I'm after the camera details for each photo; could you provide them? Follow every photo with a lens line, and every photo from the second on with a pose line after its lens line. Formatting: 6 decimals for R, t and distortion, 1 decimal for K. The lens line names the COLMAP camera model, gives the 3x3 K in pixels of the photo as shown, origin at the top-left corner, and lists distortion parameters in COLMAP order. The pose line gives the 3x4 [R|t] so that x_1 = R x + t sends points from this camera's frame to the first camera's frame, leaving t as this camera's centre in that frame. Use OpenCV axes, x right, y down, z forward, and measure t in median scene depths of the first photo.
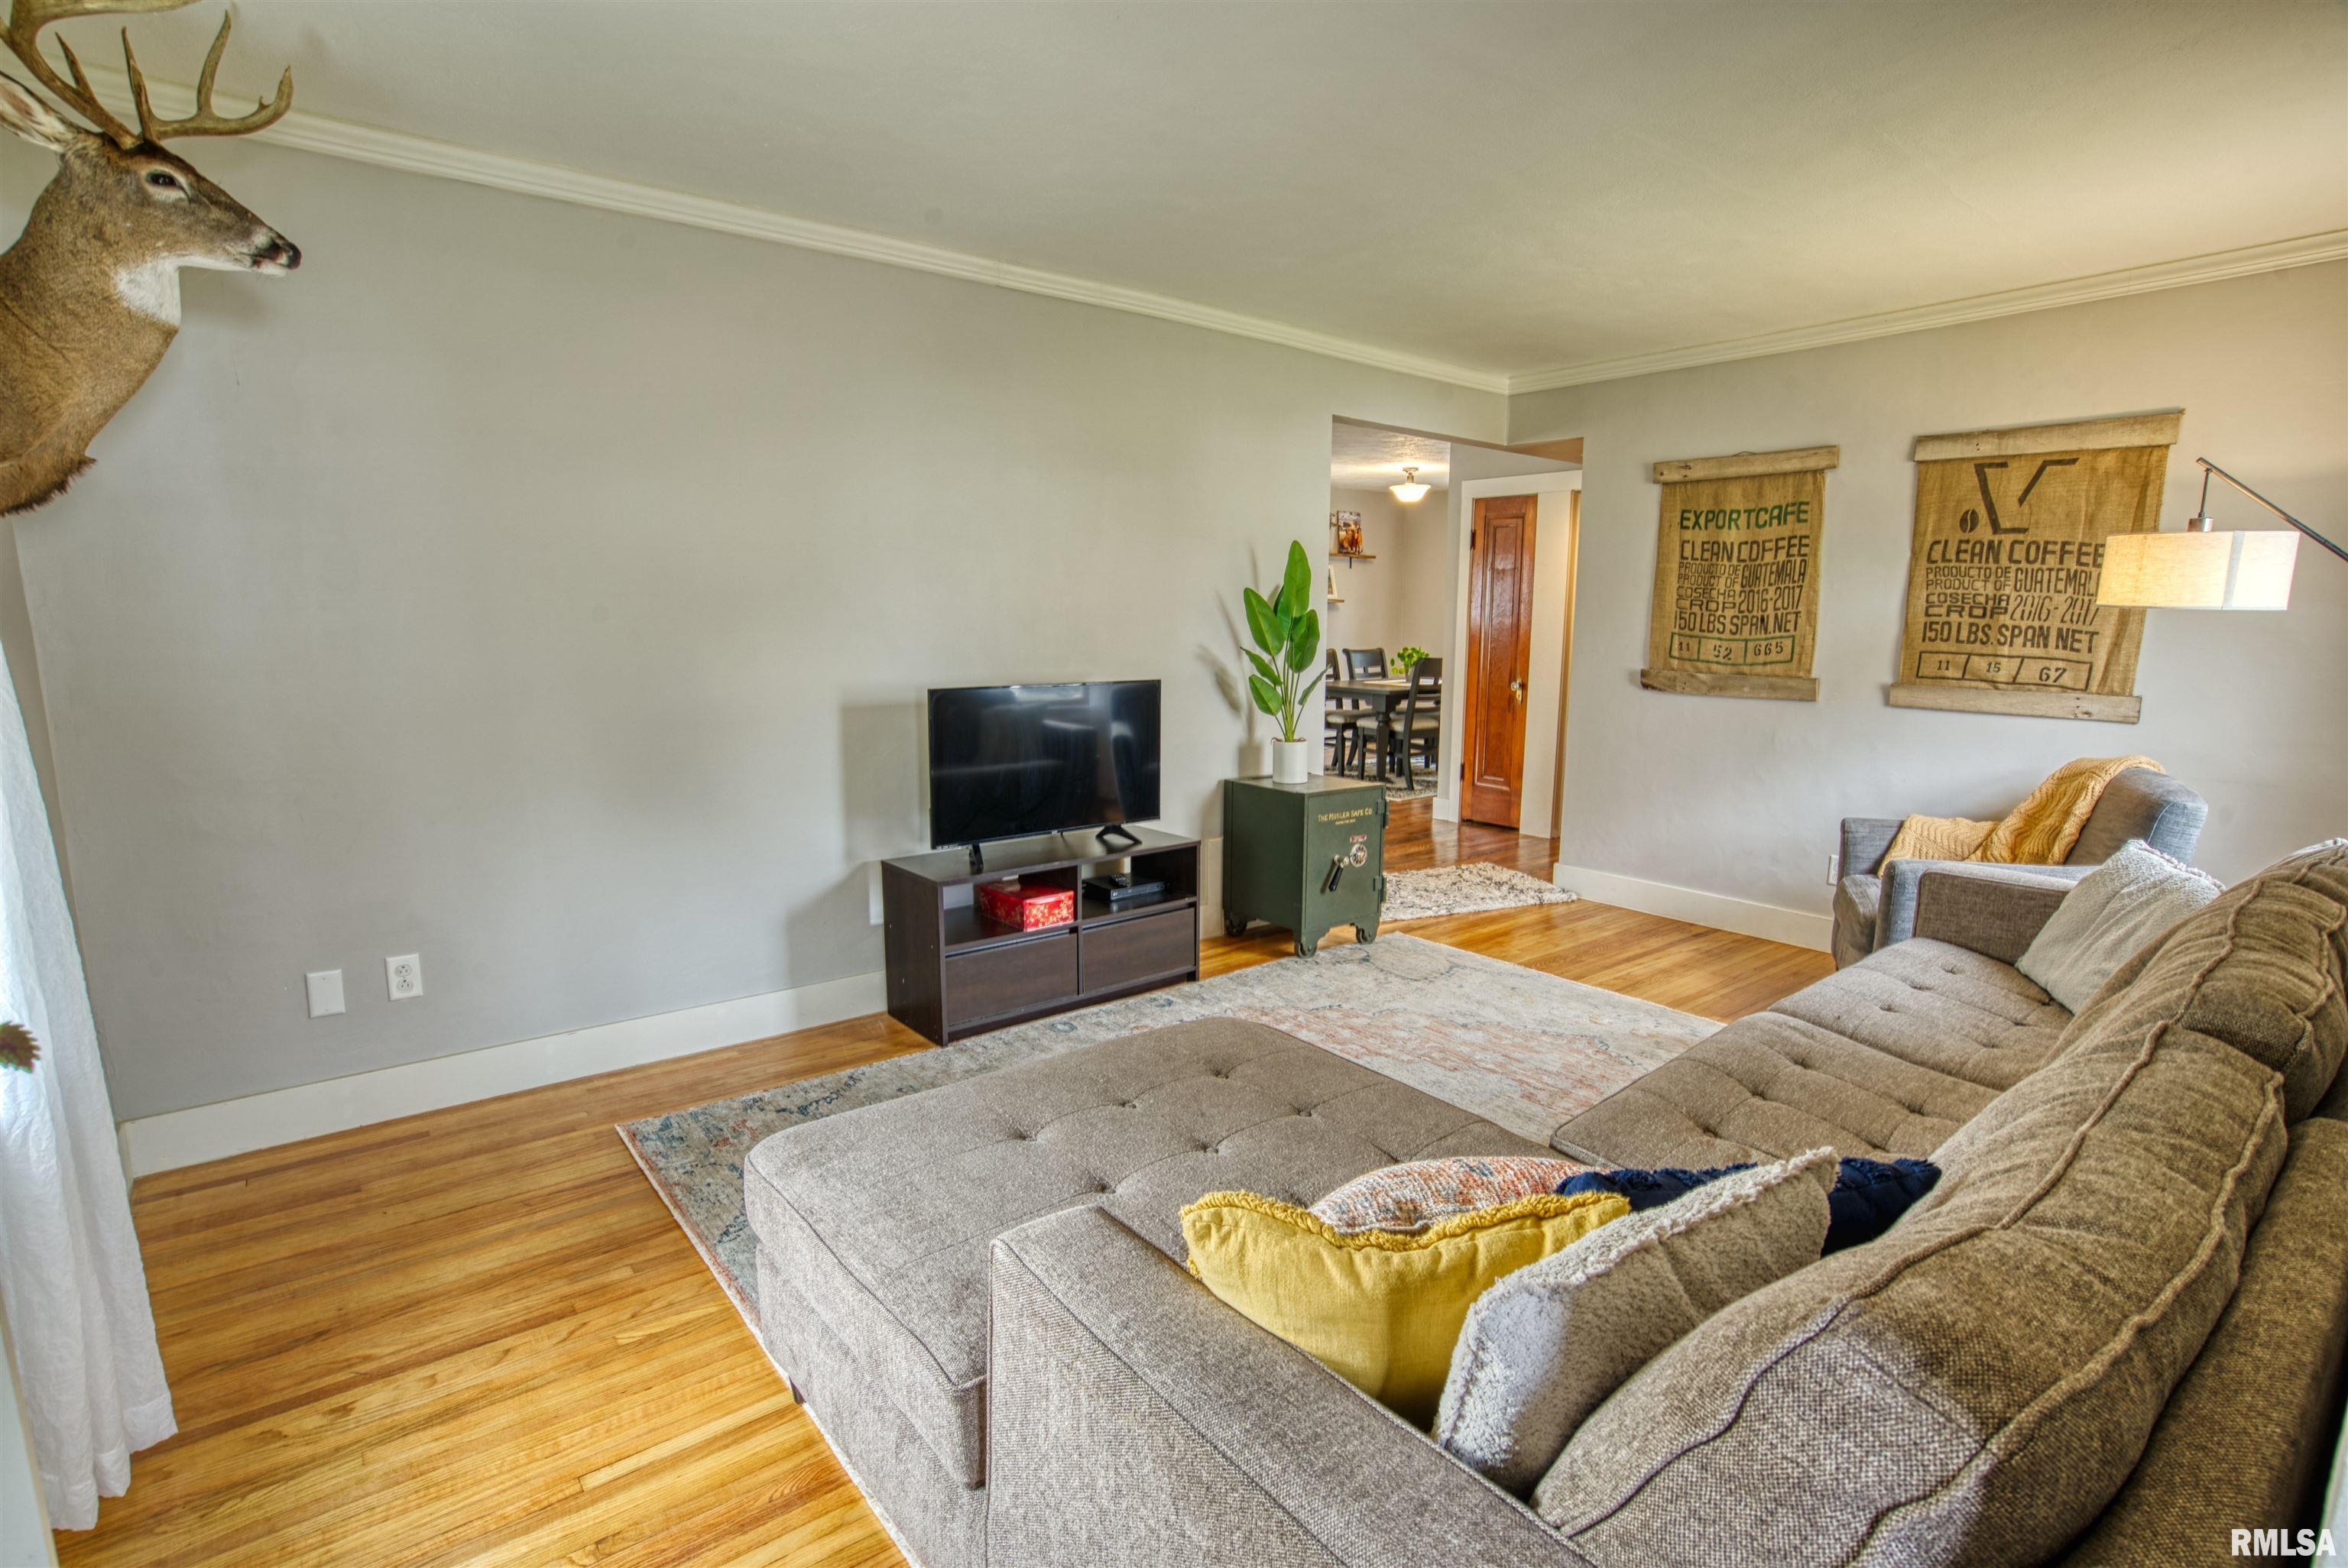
lens RADIAL K [[1133.9, 0, 1169.2], [0, 1133.9, 802.6], [0, 0, 1]] dist [-0.055088, 0.025861]
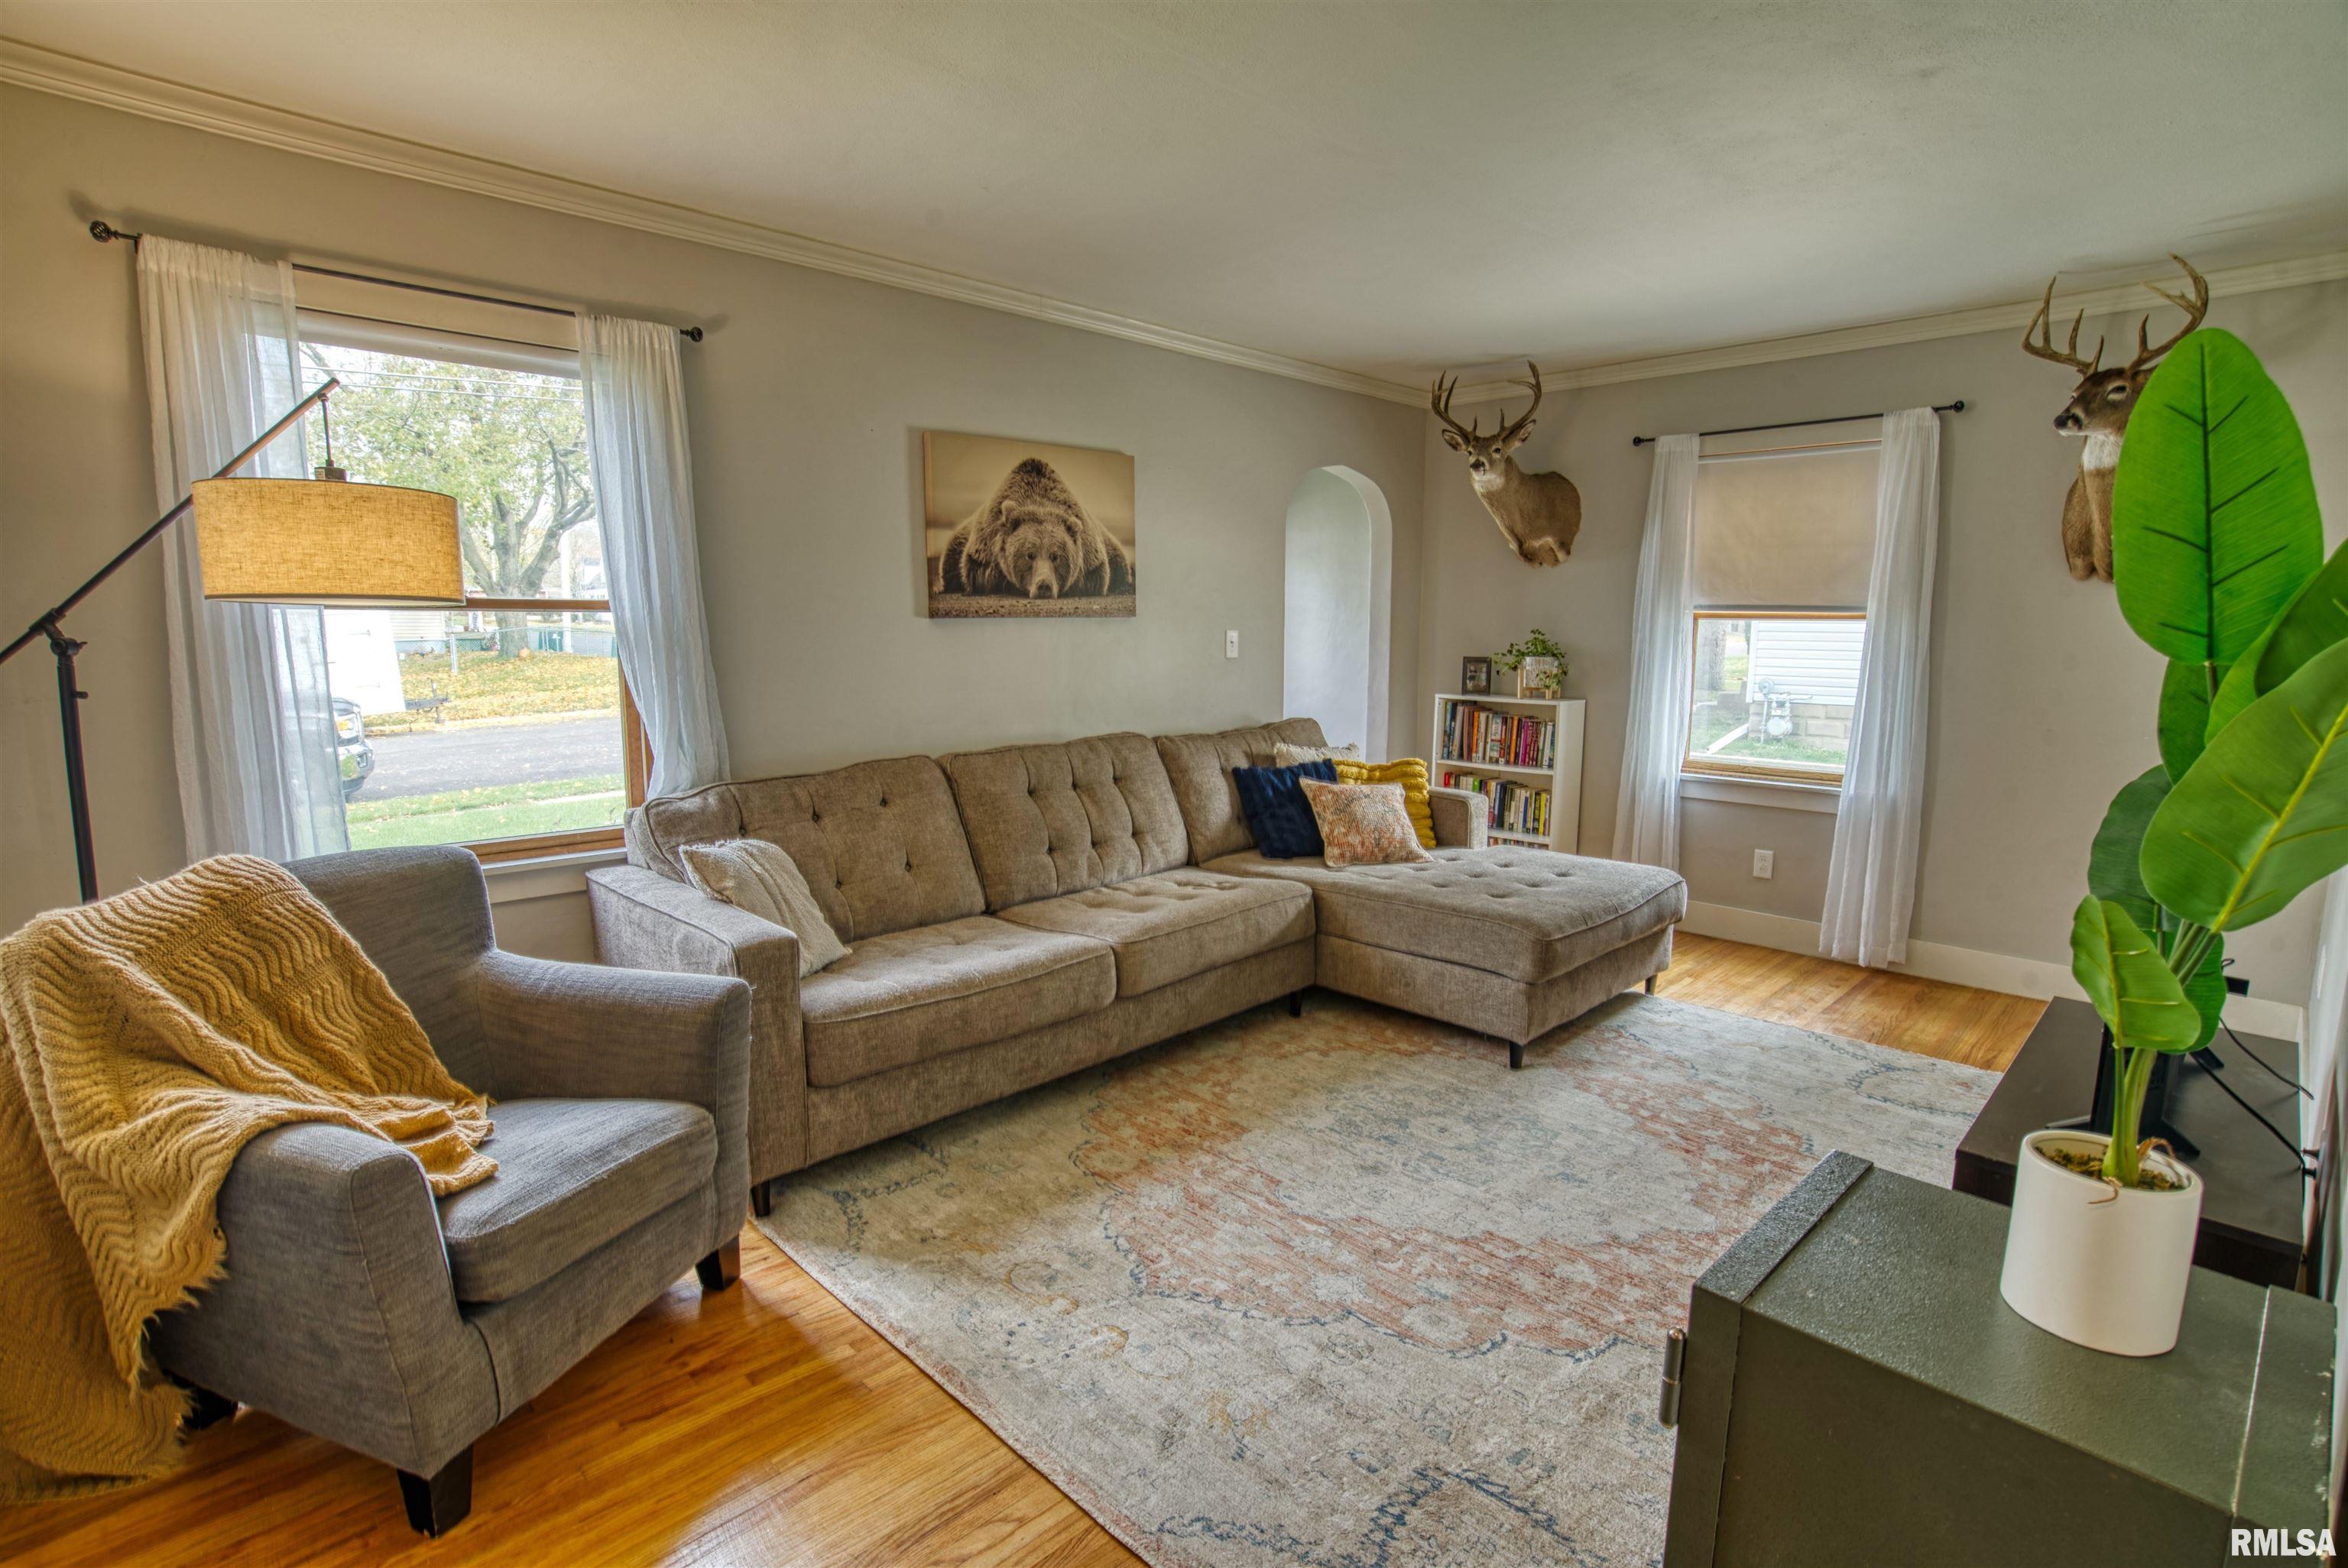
lens RADIAL K [[1133.9, 0, 1169.2], [0, 1133.9, 802.6], [0, 0, 1]] dist [-0.055088, 0.025861]
pose [[-0.995191, 0.006885, -0.097712, 0.342907], [-0.025195, 0.945972, 0.323268, -0.206658], [0.094658, 0.324176, -0.941249, 1.220252]]
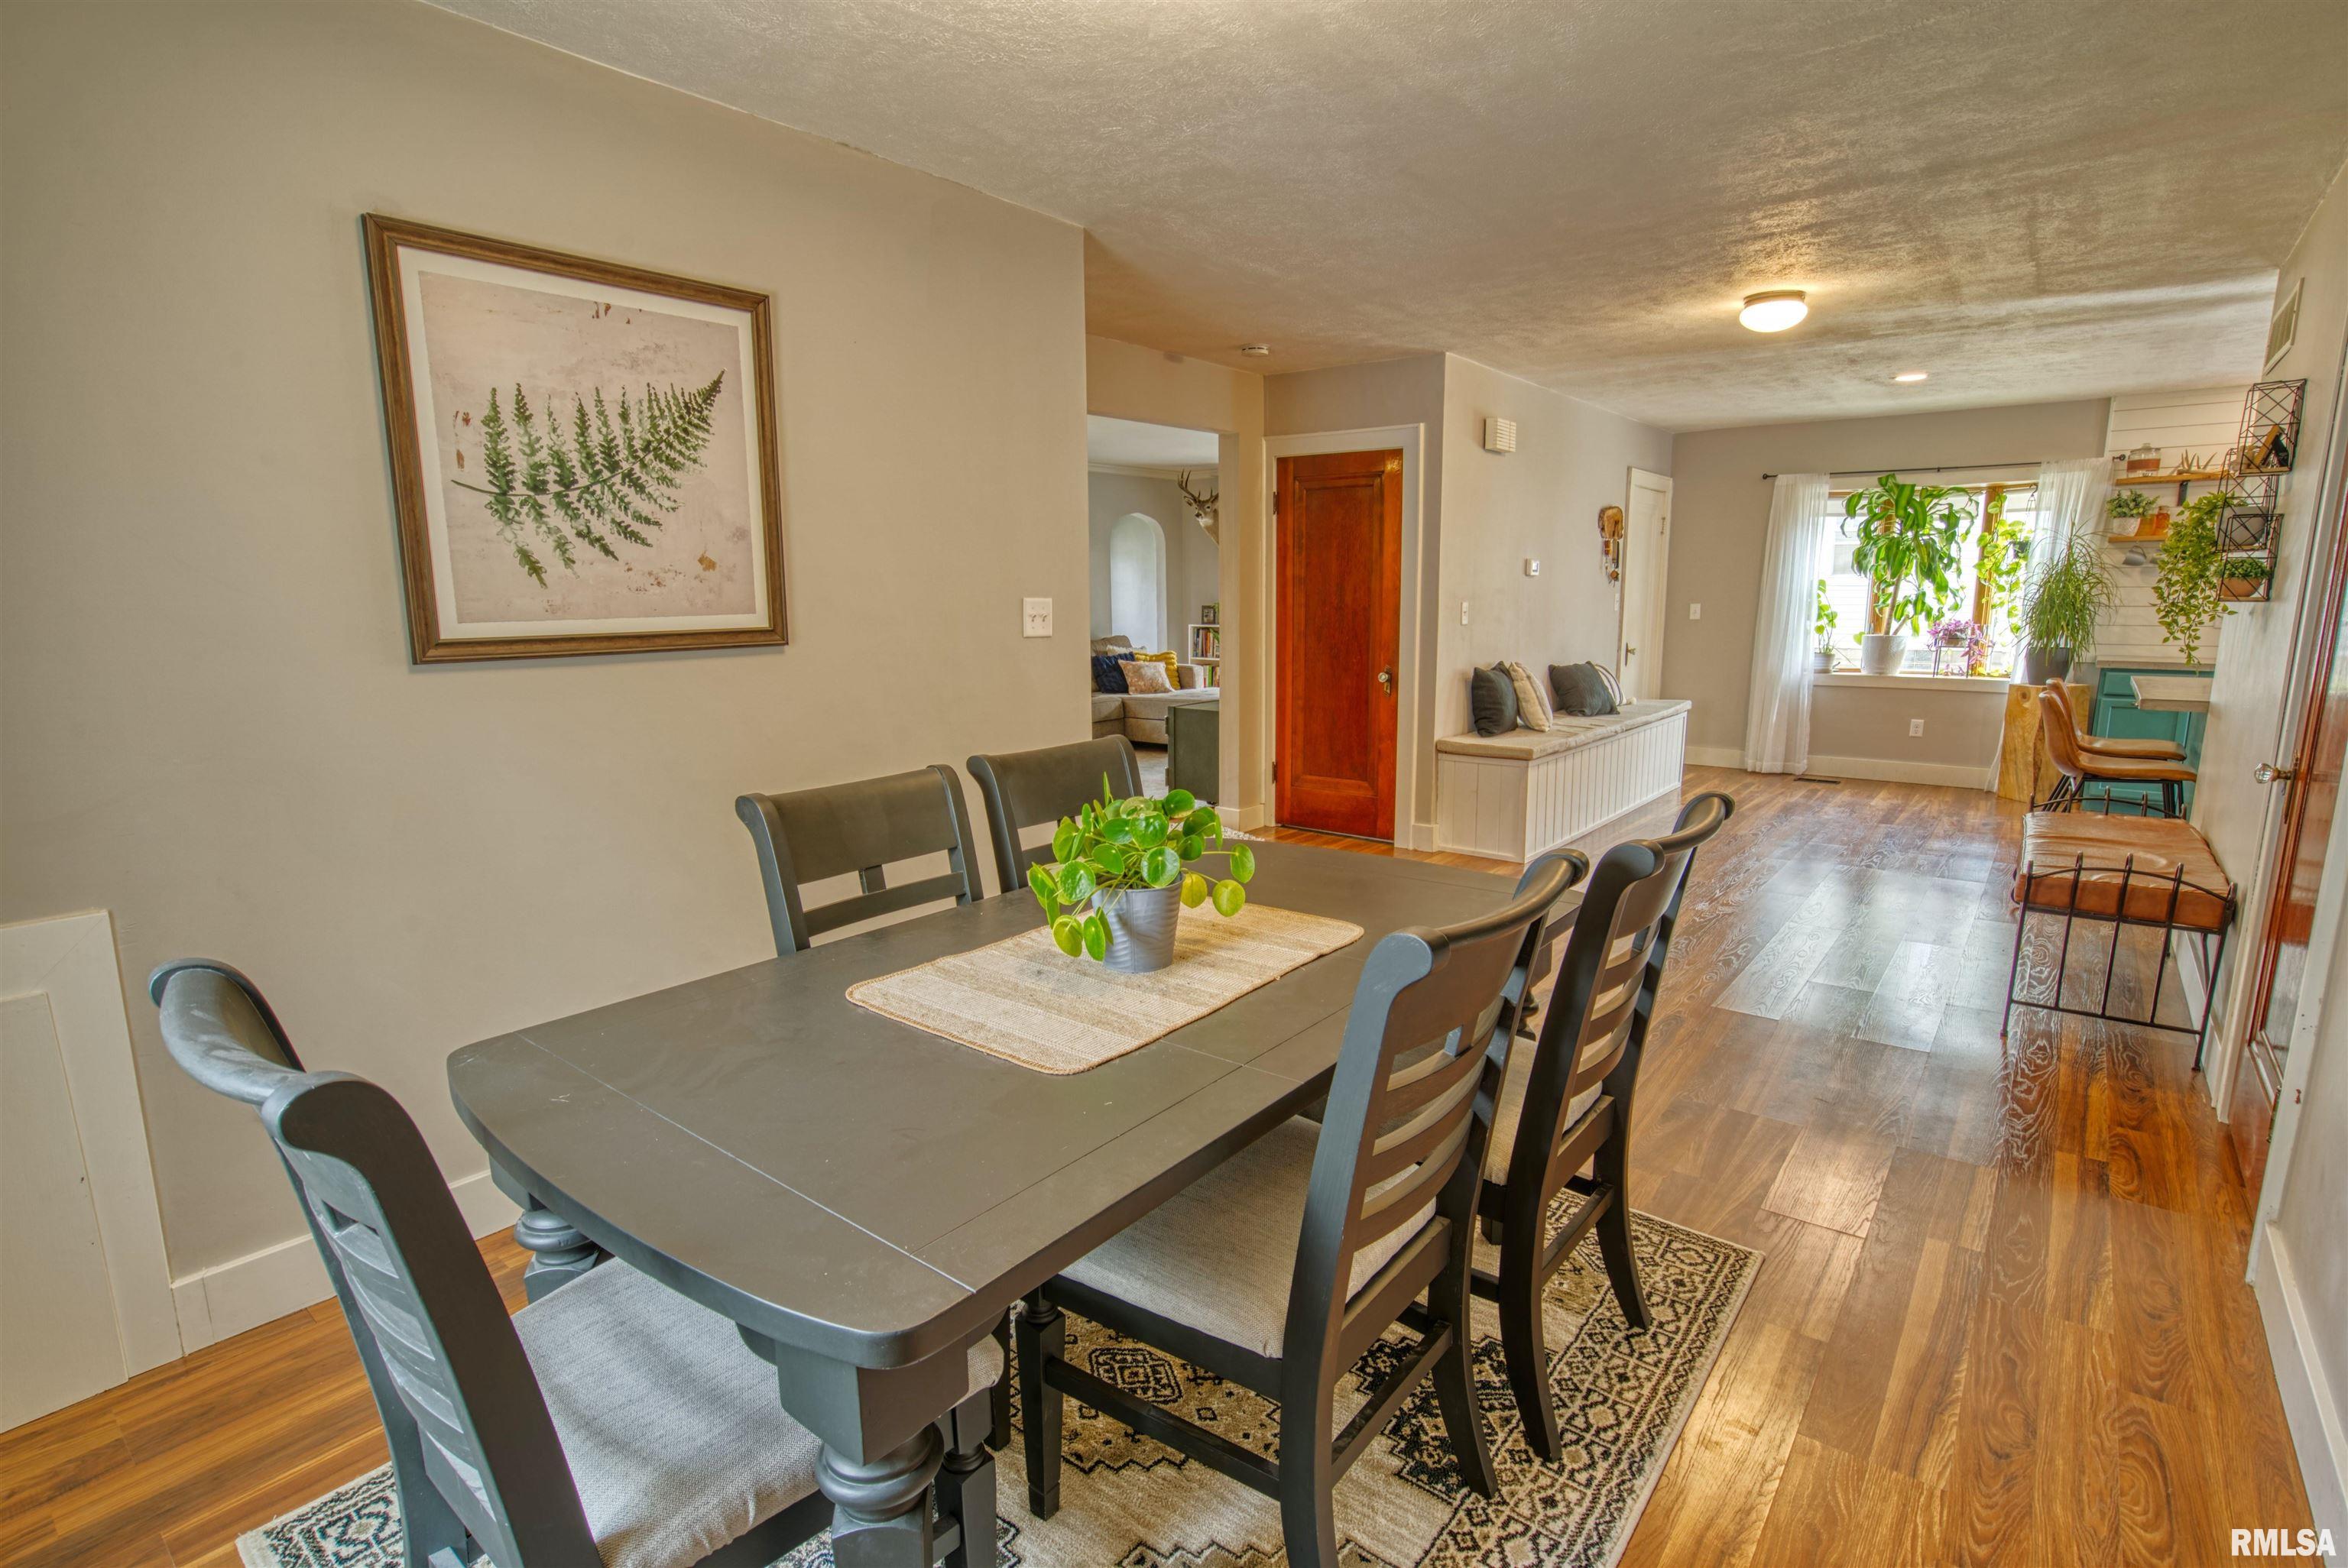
lens RADIAL K [[1133.9, 0, 1169.2], [0, 1133.9, 802.6], [0, 0, 1]] dist [-0.055088, 0.025861]
pose [[-0.976578, 0.048367, -0.209656, 0.517484], [-0.027611, 0.938178, 0.345050, -0.420272], [0.213384, 0.342757, -0.914869, 2.462321]]
